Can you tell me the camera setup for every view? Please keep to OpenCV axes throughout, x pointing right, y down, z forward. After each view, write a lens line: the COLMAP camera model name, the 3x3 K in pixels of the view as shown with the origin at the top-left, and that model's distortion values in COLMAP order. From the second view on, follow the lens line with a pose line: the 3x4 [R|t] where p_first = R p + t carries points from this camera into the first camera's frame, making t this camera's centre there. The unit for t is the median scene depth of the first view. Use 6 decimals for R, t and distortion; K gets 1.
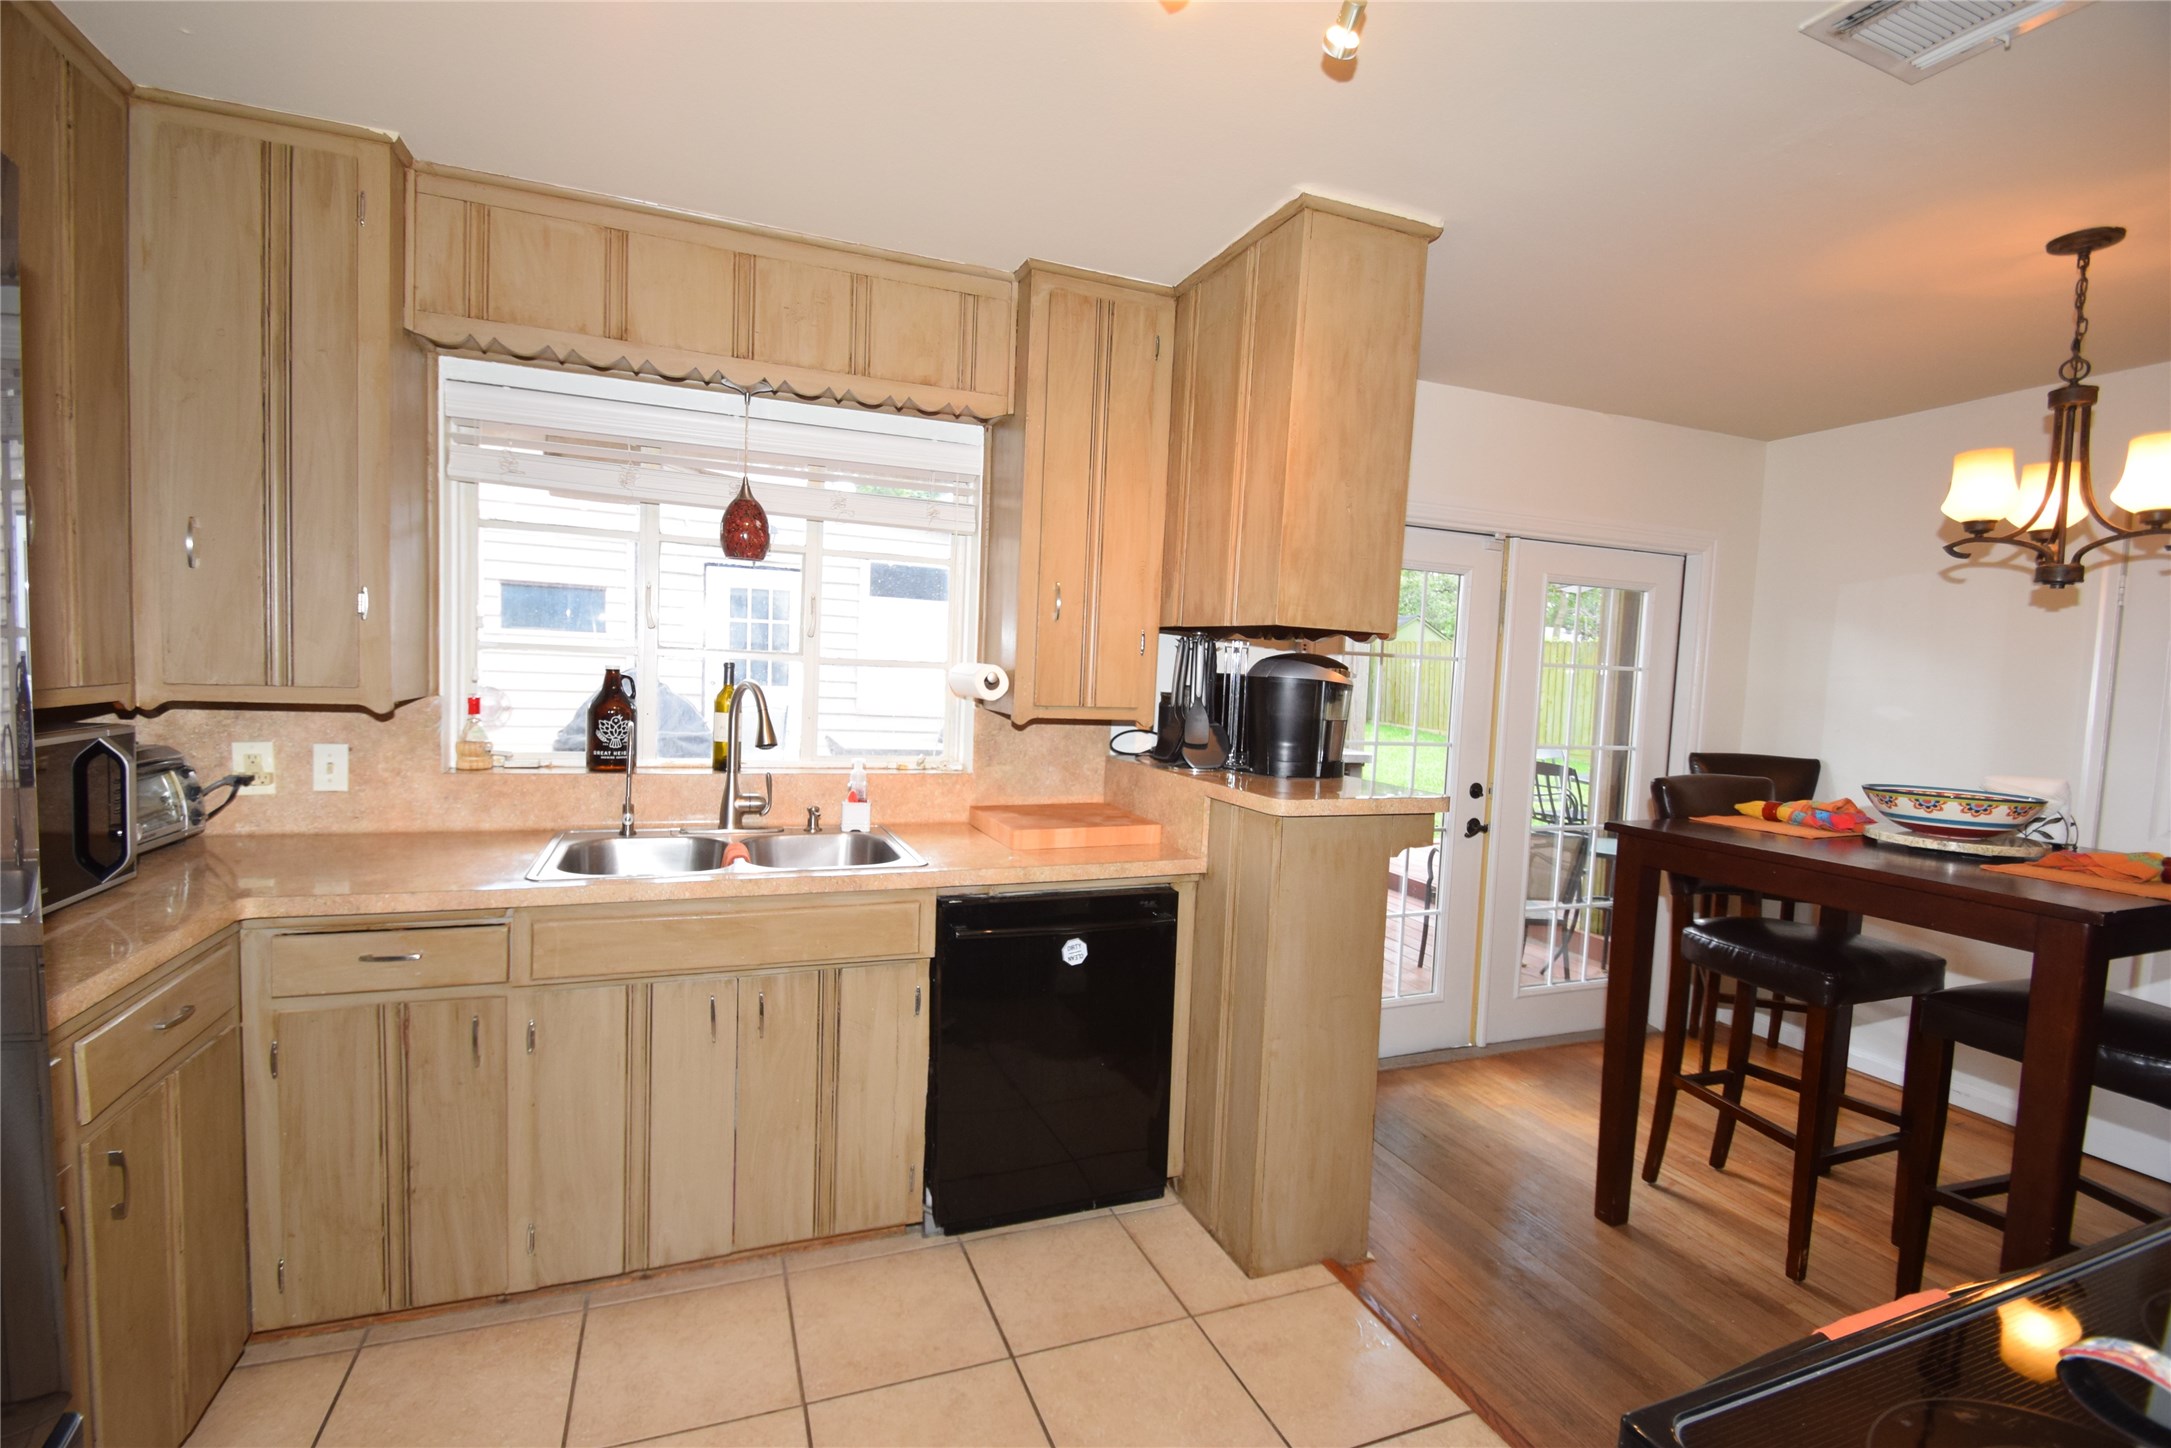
lens RADIAL K [[948.6, 0, 1059.0], [0, 948.6, 732.3], [0, 0, 1]] dist [0.007344, -0.008536]
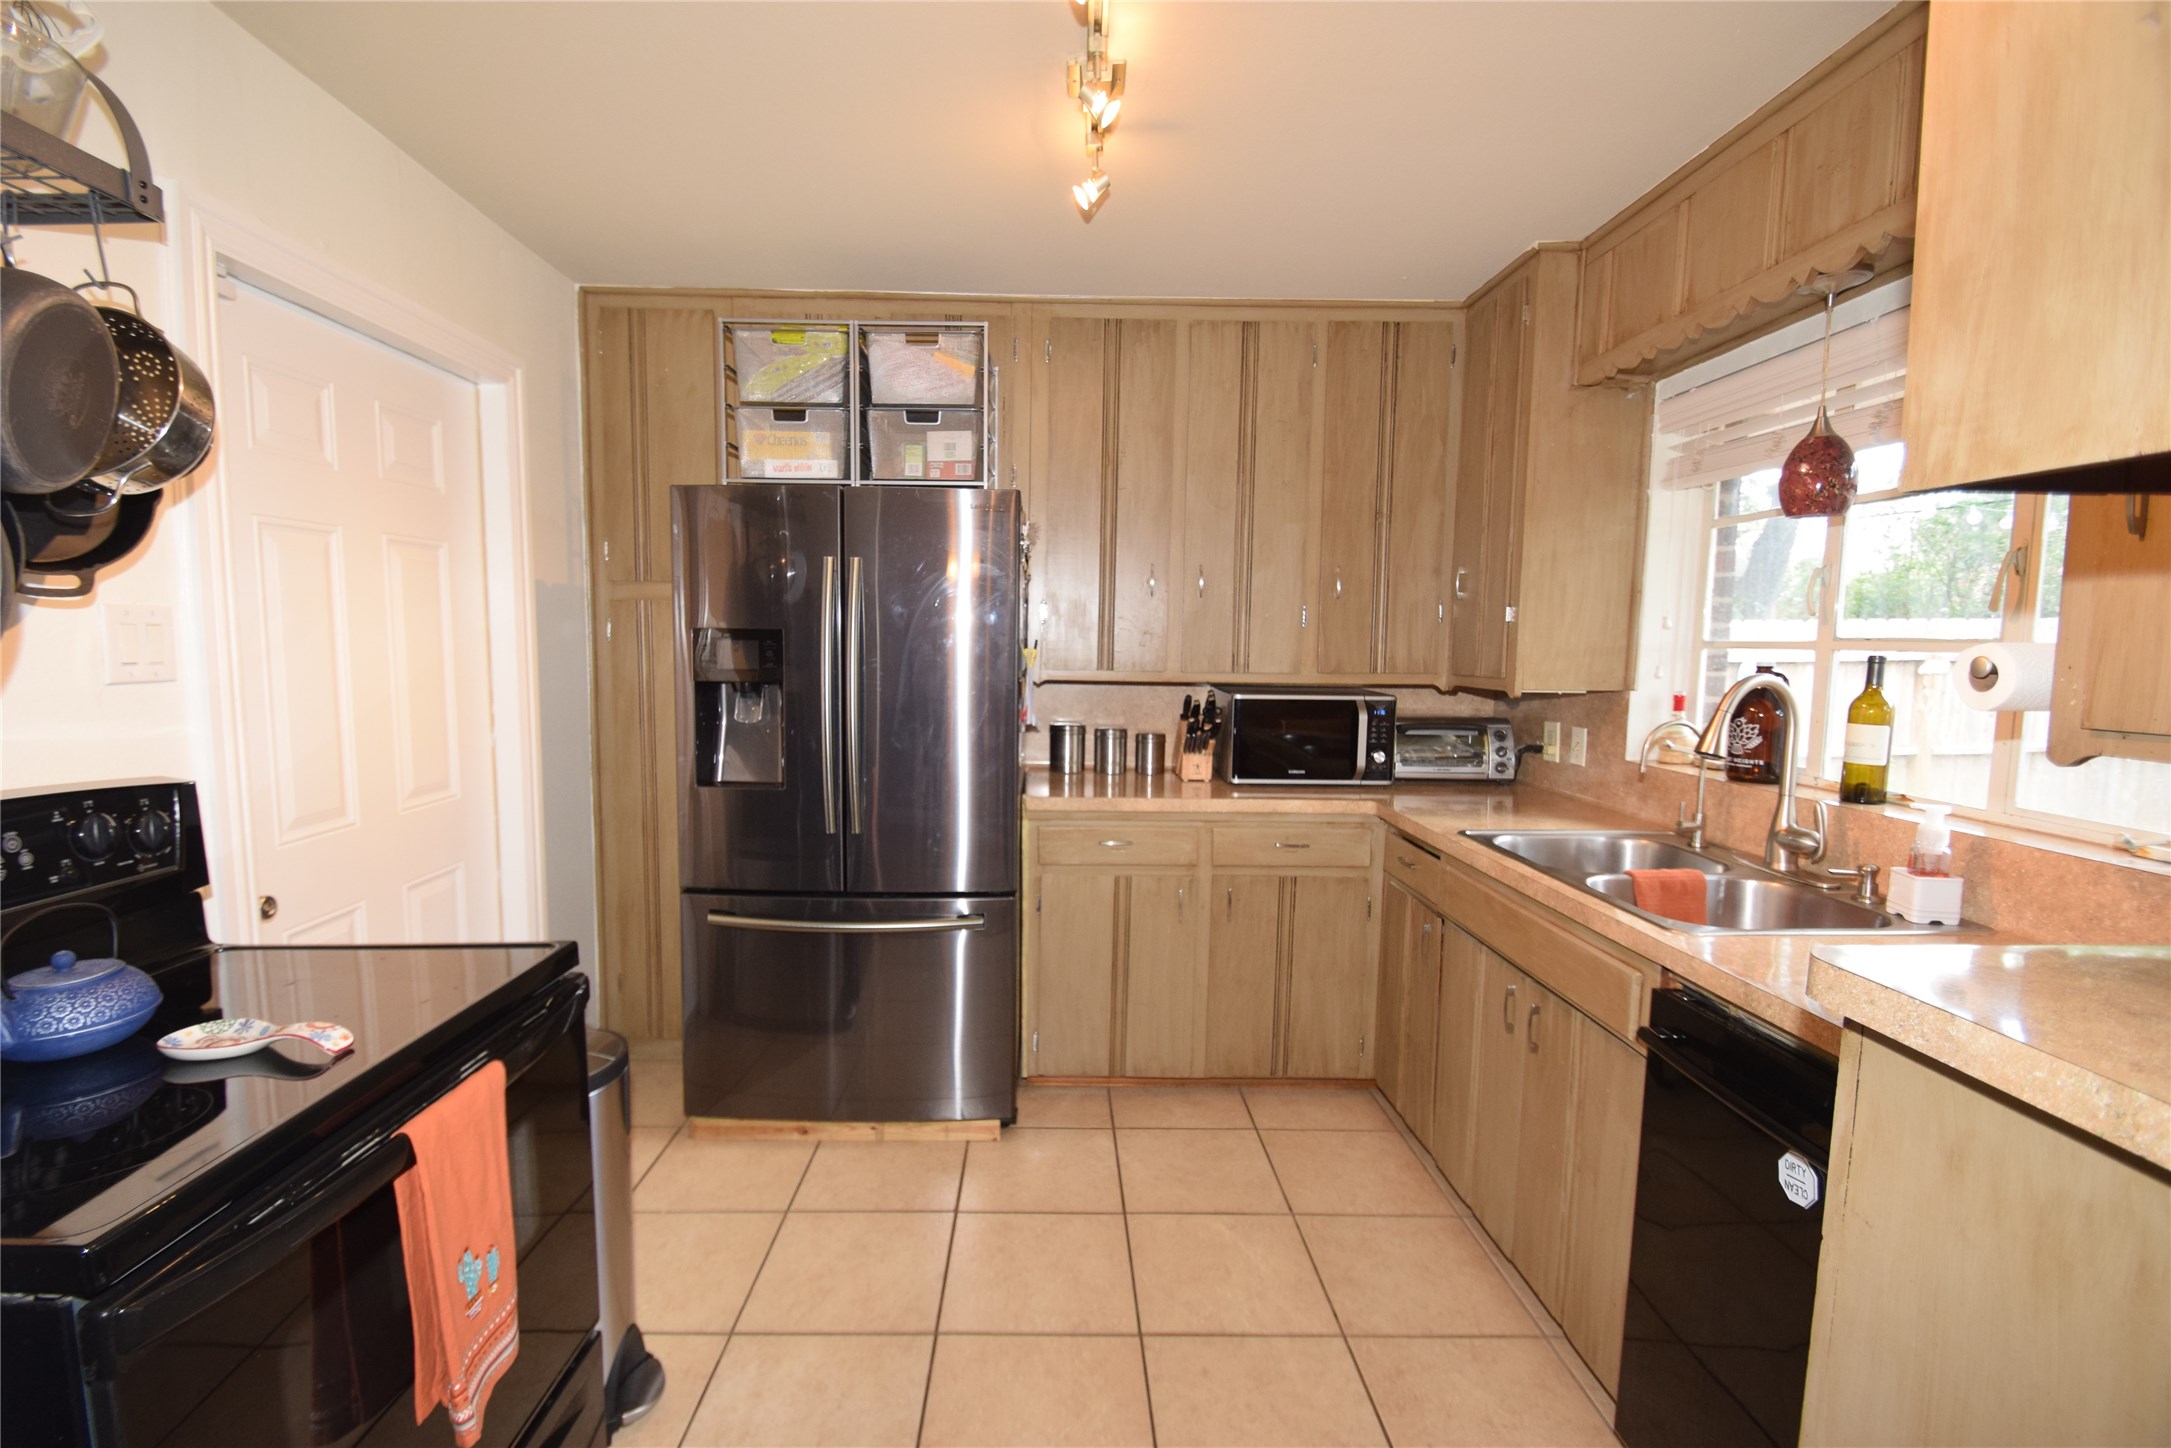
lens RADIAL K [[948.6, 0, 1059.0], [0, 948.6, 732.3], [0, 0, 1]] dist [0.007344, -0.008536]
pose [[-0.350349, 0.043761, -0.935596, 0.664545], [-0.090658, 0.992633, 0.080377, -0.020970], [0.932221, 0.112980, -0.343800, 0.799047]]
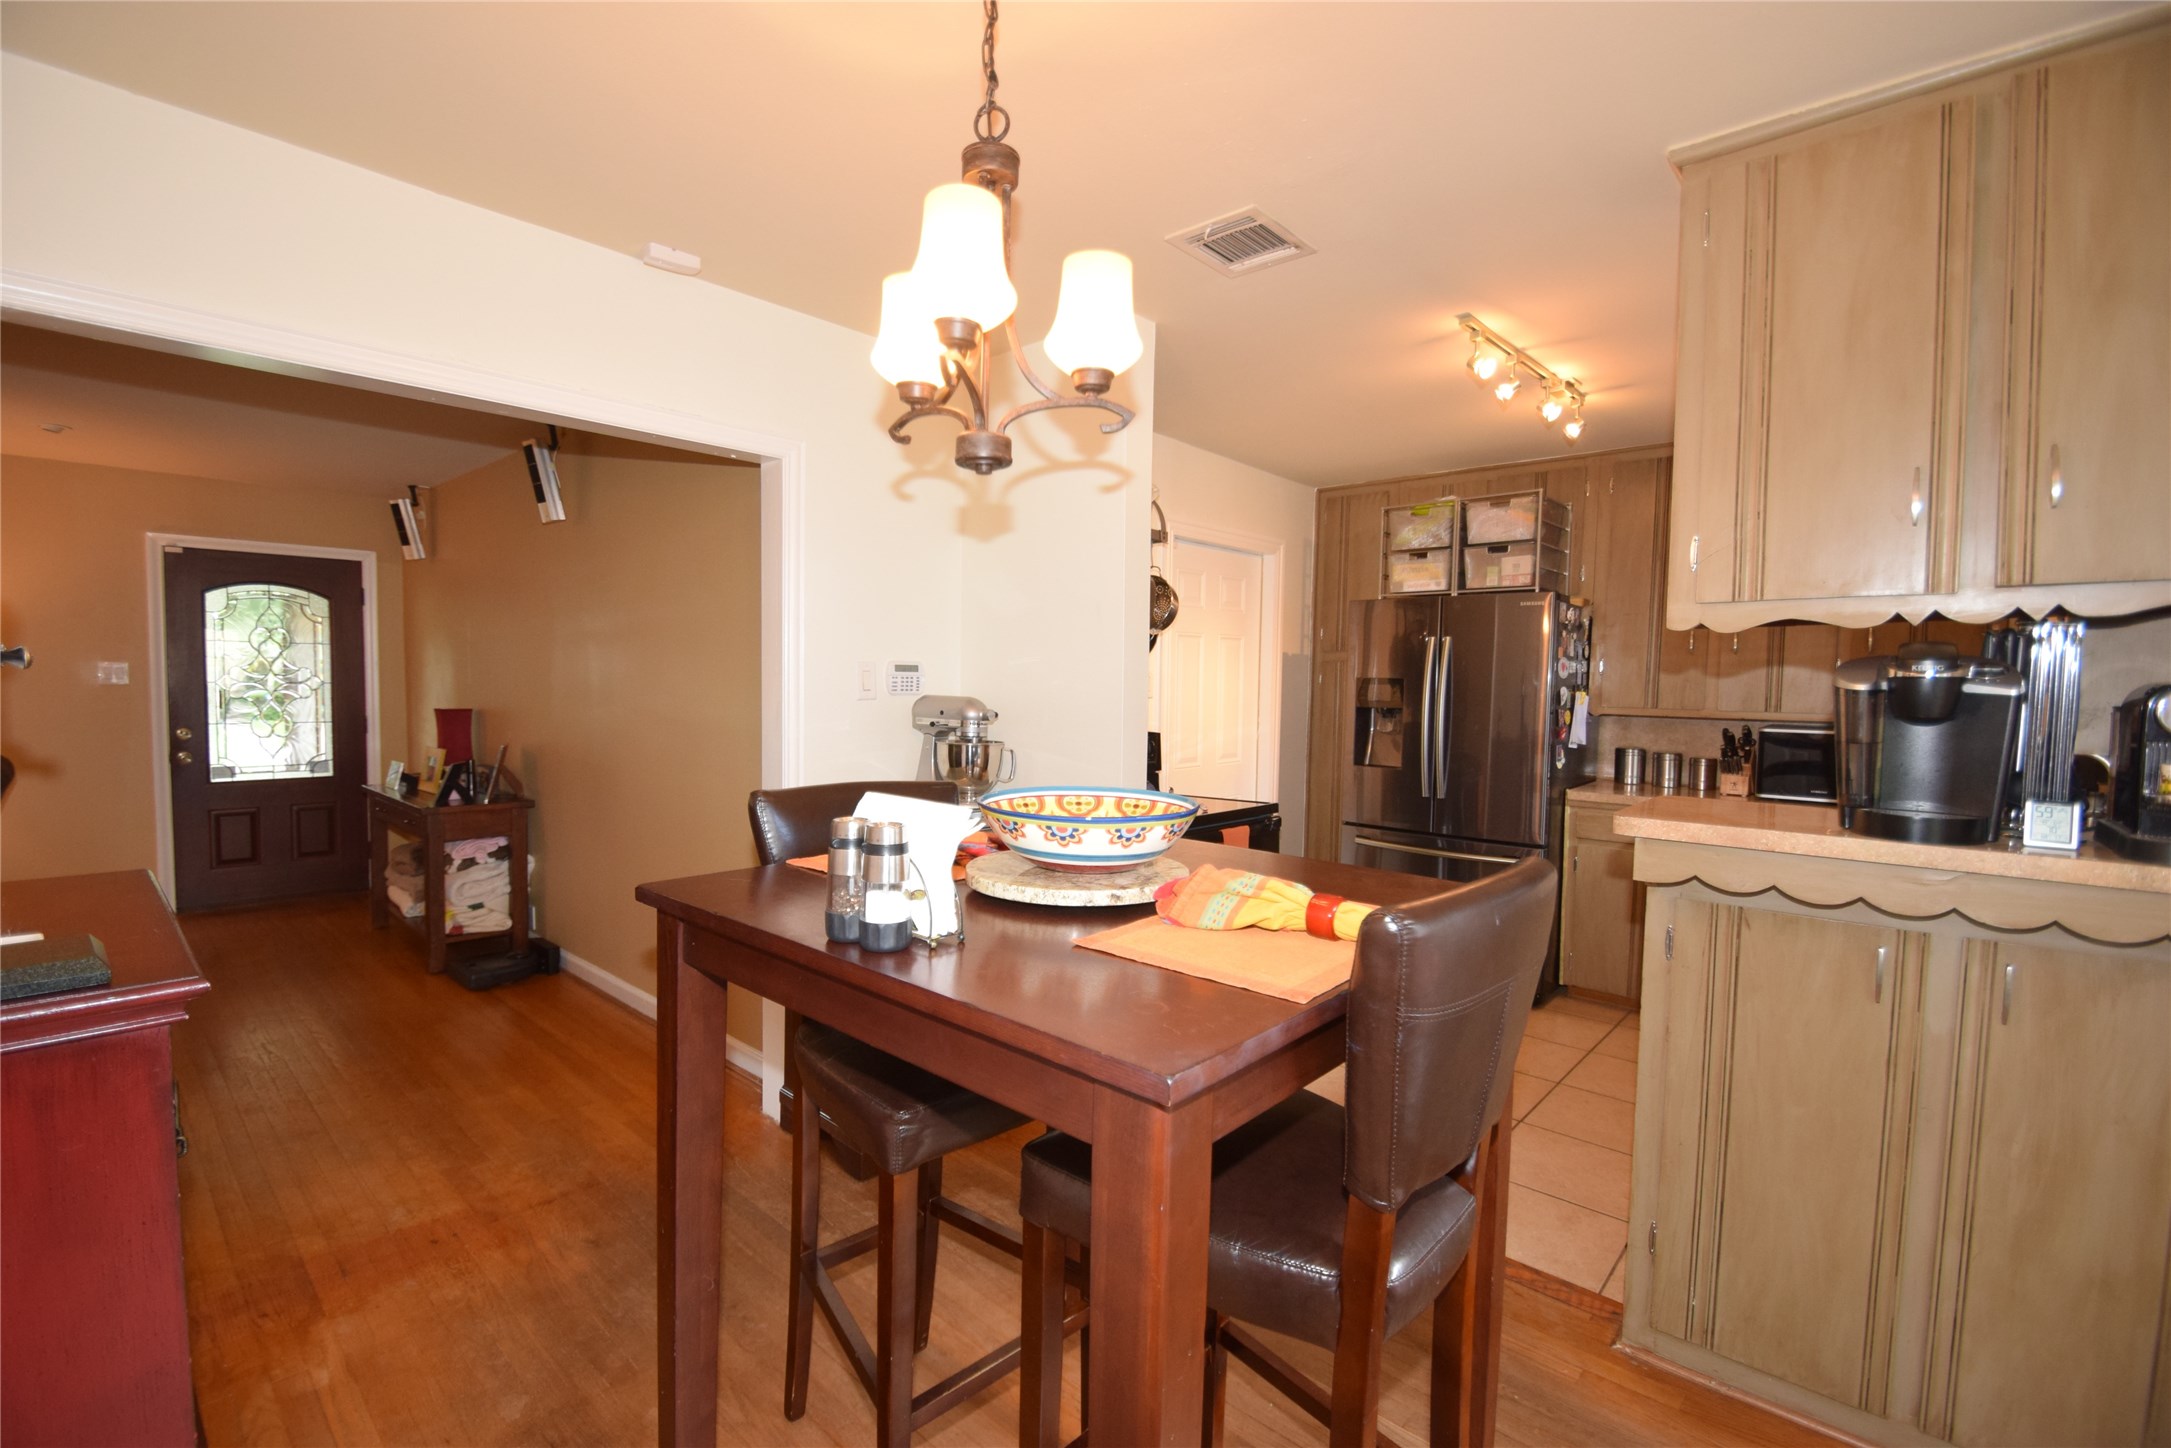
lens RADIAL K [[948.6, 0, 1059.0], [0, 948.6, 732.3], [0, 0, 1]] dist [0.007344, -0.008536]
pose [[-0.896115, -0.030335, -0.442784, 1.238799], [-0.082359, 0.991699, 0.098739, -0.046778], [0.436114, 0.124949, -0.891175, 1.553744]]
